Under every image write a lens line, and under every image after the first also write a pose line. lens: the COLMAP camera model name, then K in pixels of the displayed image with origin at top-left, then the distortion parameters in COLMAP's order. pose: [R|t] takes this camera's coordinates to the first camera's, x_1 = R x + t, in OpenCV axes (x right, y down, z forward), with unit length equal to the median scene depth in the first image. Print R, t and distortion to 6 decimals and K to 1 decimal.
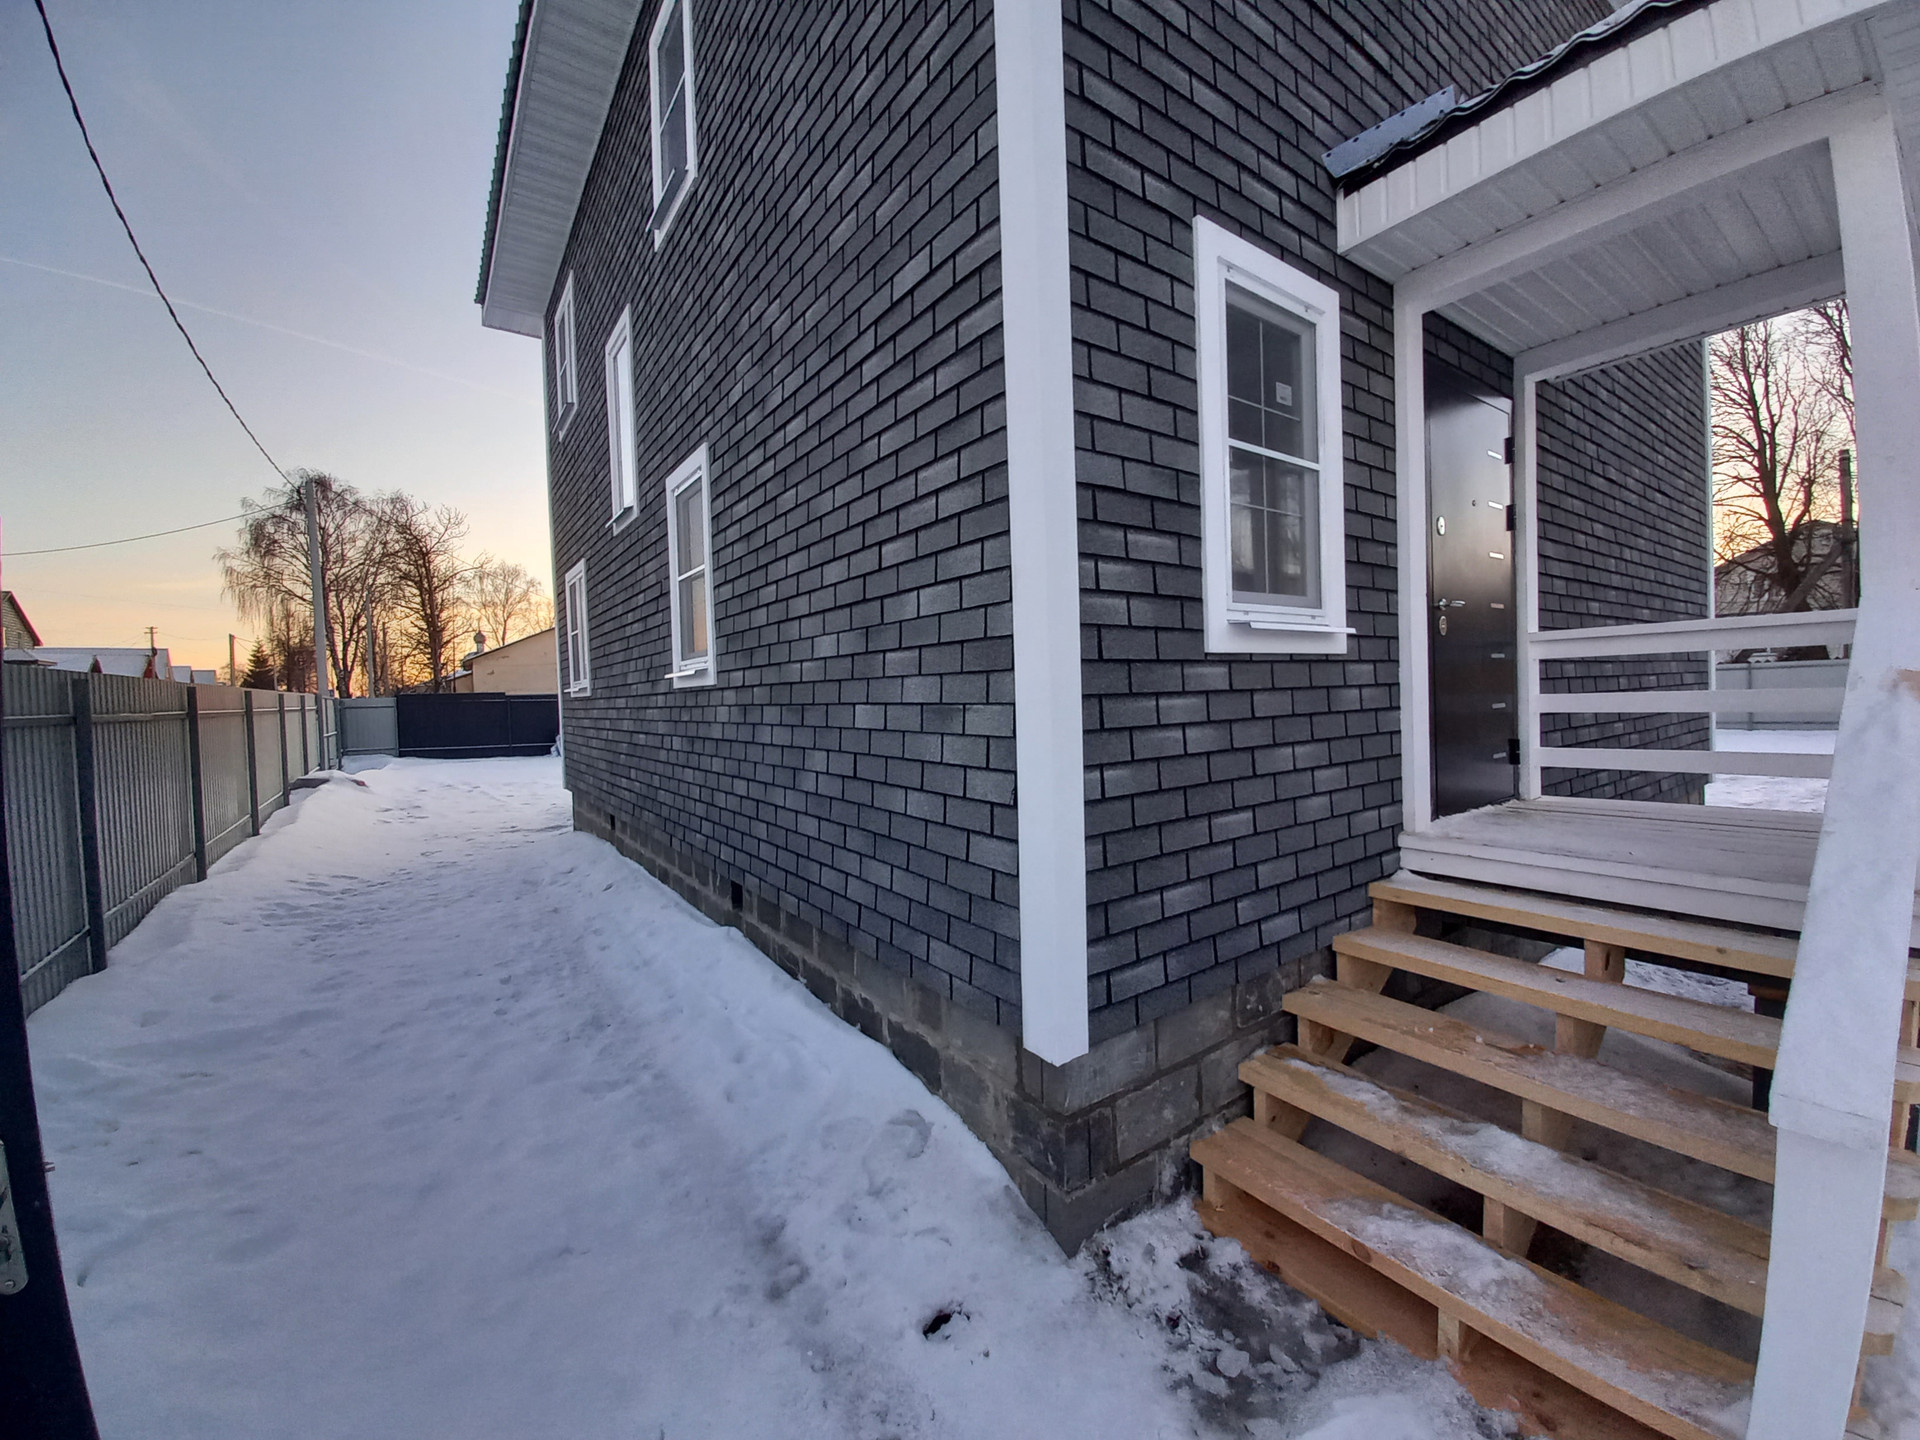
lens RADIAL K [[756.2, 0, 976.0], [0, 756.2, 716.4], [0, 0, 1]] dist [0.010218, -0.010443]
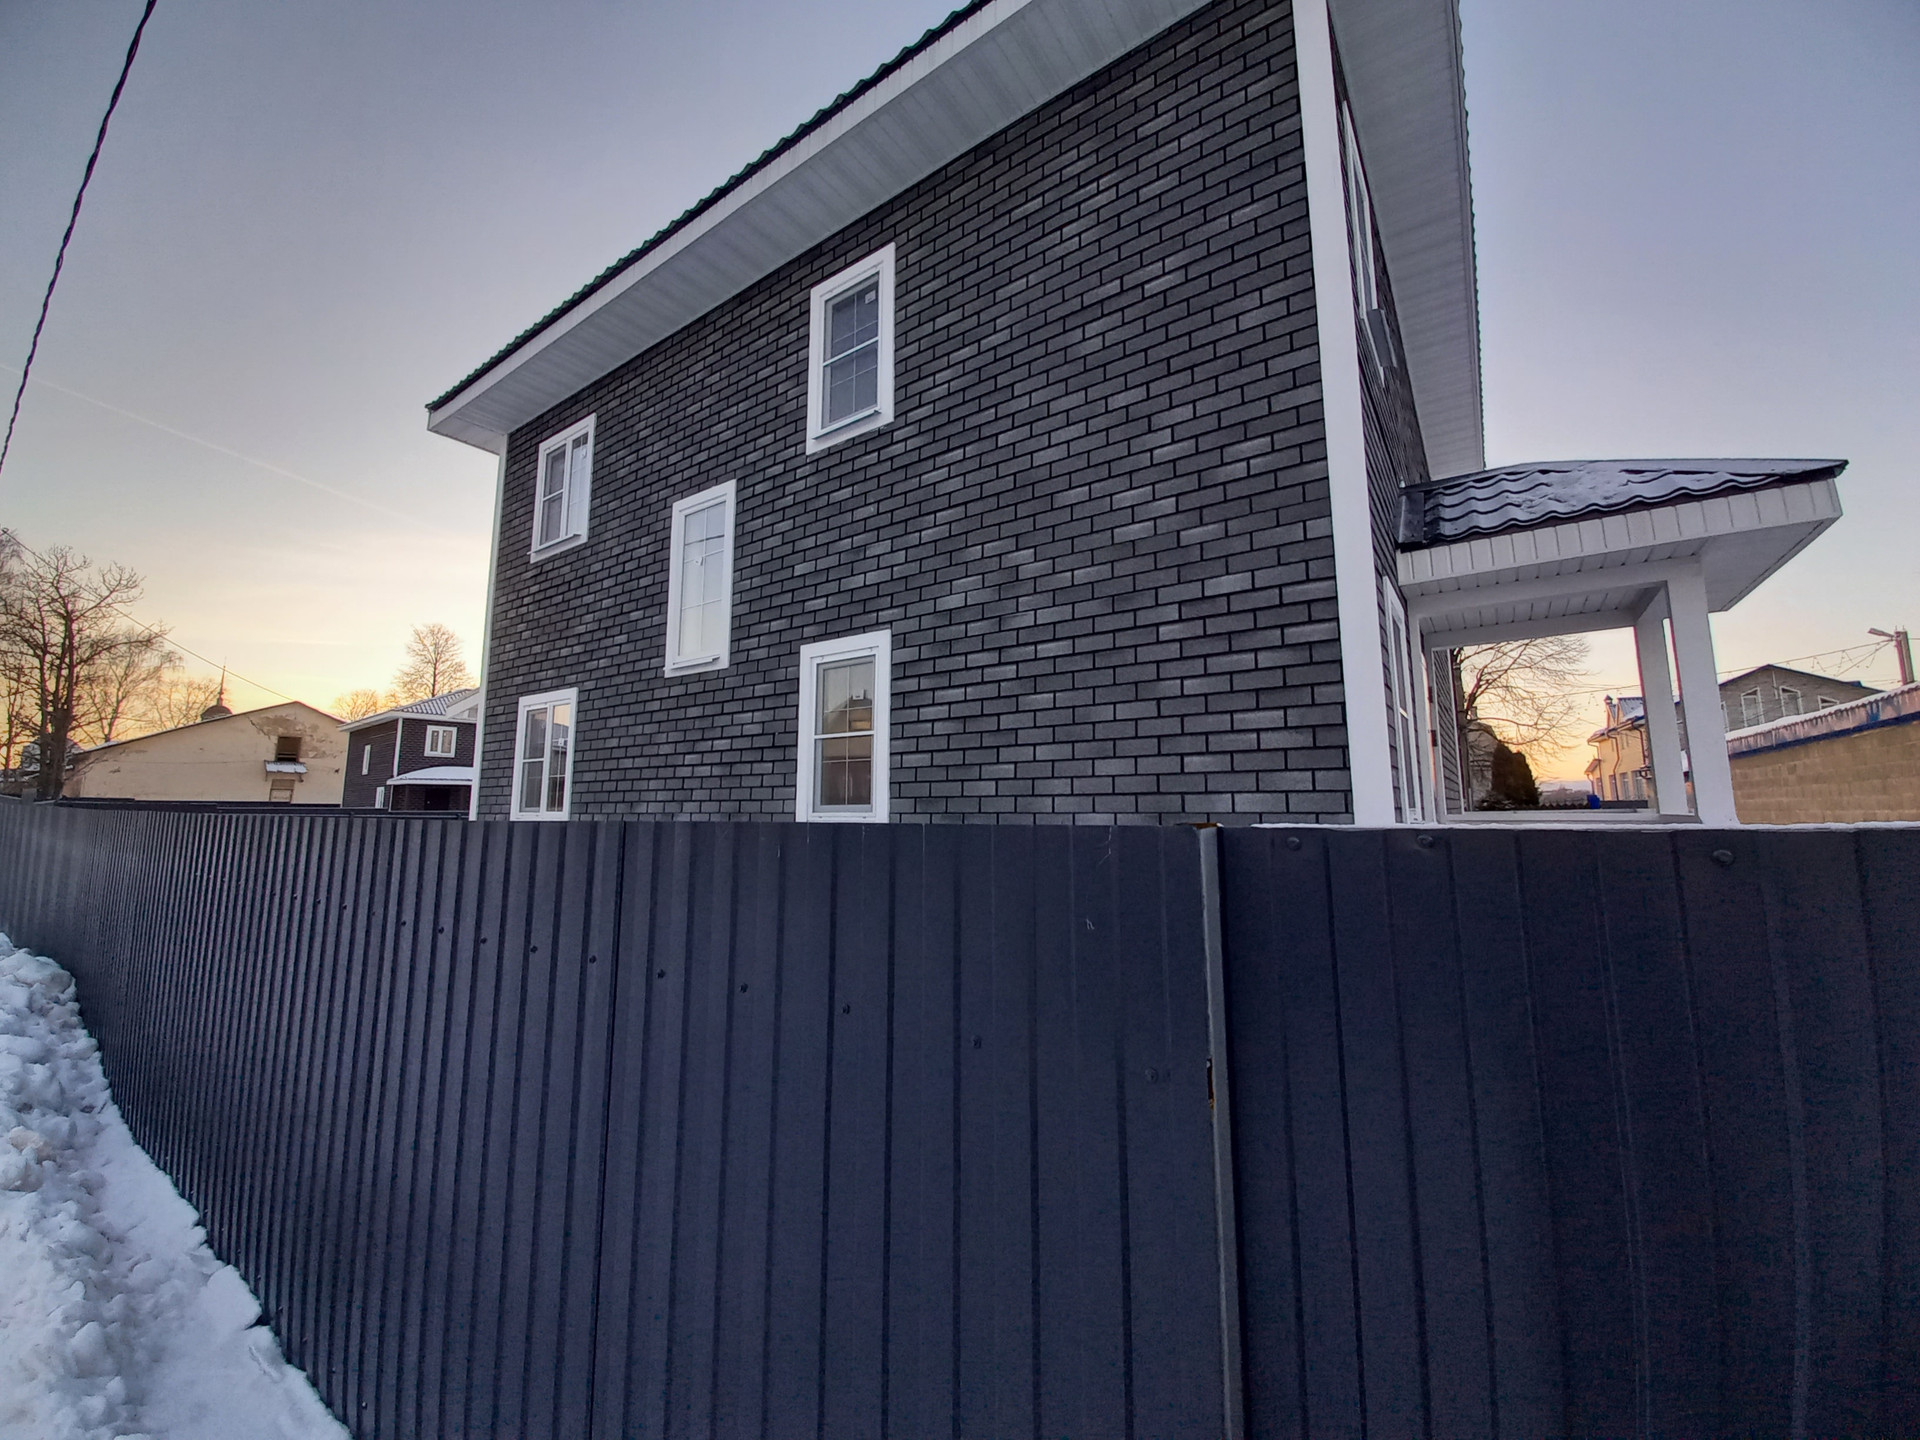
lens RADIAL K [[756.2, 0, 976.0], [0, 756.2, 716.4], [0, 0, 1]] dist [0.010218, -0.010443]
pose [[0.948676, 0.068783, 0.308679, -0.501242], [-0.018600, 0.986507, -0.162661, -0.035036], [-0.315702, 0.148572, 0.937155, -0.105655]]
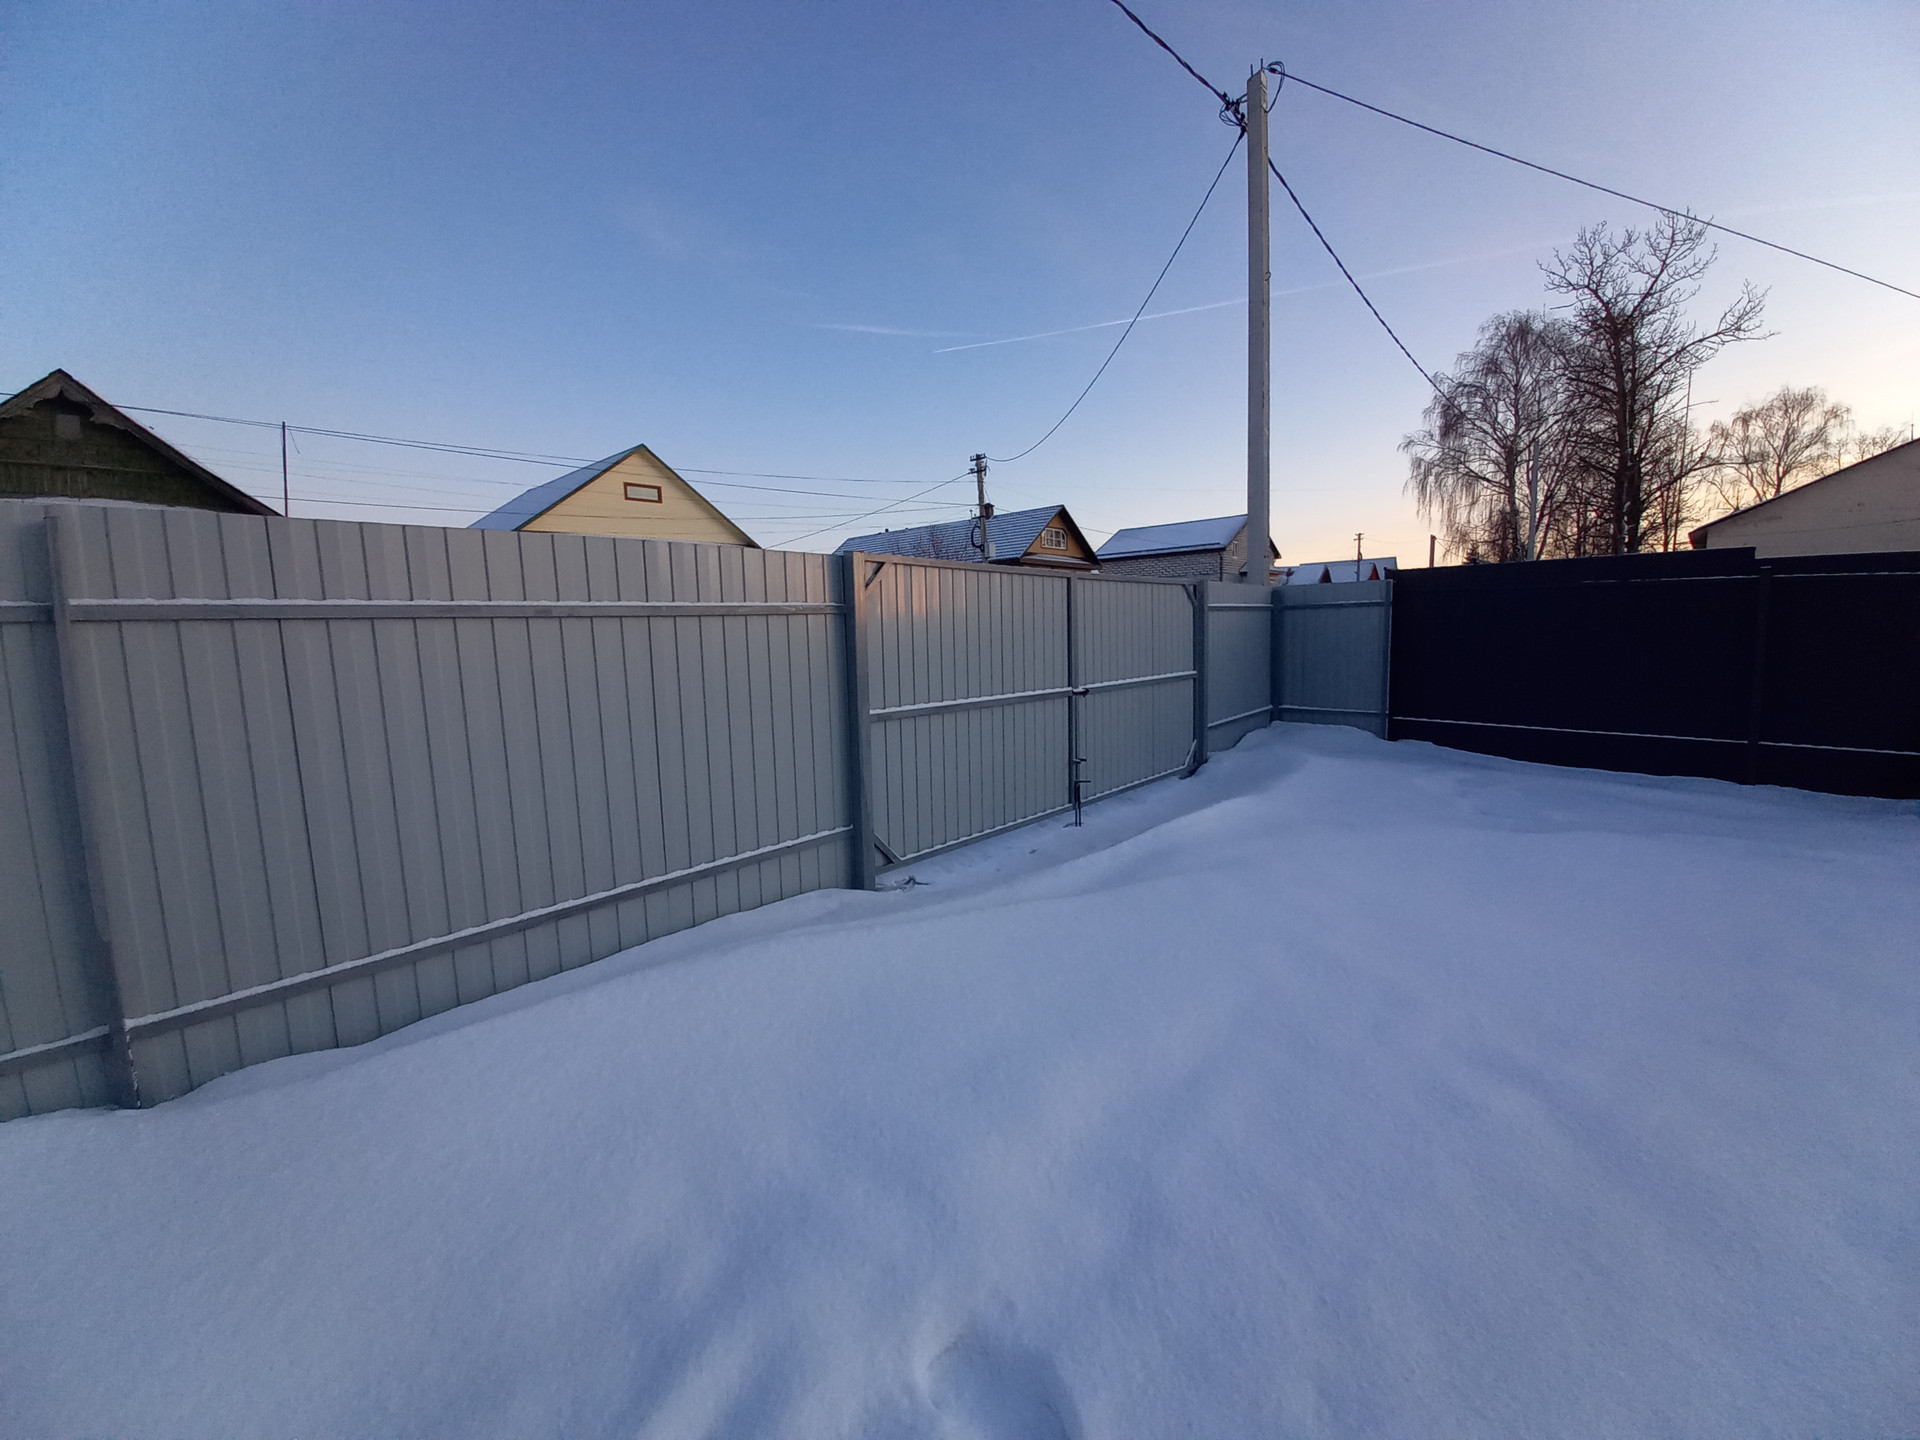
lens RADIAL K [[756.2, 0, 976.0], [0, 756.2, 716.4], [0, 0, 1]] dist [0.010218, -0.010443]
pose [[0.209021, 0.121274, -0.970362, -1.958590], [0.005816, 0.992109, 0.125244, -0.028377], [0.977894, -0.031822, 0.206666, 3.236224]]
